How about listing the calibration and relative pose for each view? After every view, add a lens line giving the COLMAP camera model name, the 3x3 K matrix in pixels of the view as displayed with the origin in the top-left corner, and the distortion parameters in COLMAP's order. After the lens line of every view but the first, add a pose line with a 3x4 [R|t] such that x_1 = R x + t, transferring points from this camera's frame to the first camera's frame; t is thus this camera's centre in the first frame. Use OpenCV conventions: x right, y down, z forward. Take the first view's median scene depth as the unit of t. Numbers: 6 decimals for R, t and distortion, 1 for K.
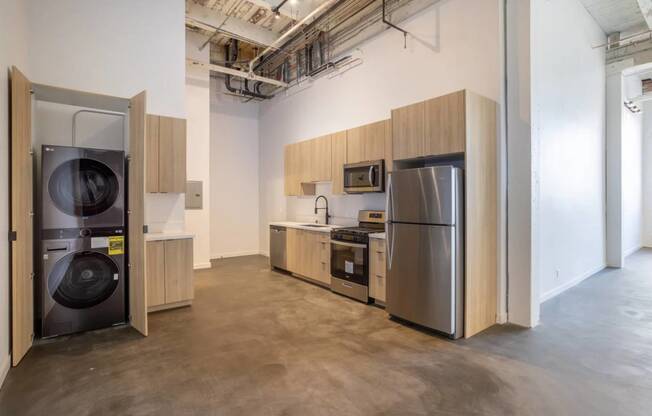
lens RADIAL K [[341.8, 0, 324.1], [0, 341.8, 203.1], [0, 0, 1]] dist [-0.030357, 0.004293]
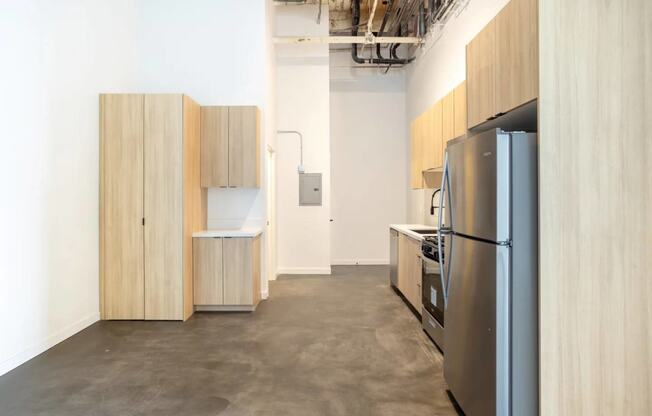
lens RADIAL K [[411.9, 0, 329.3], [0, 411.9, 196.4], [0, 0, 1]] dist [-0.022025, 0.004191]
pose [[0.782559, 0.004313, -0.622562, 0.417688], [-0.009273, 0.999946, -0.004729, -0.000310], [0.622508, 0.009473, 0.782556, 0.255584]]
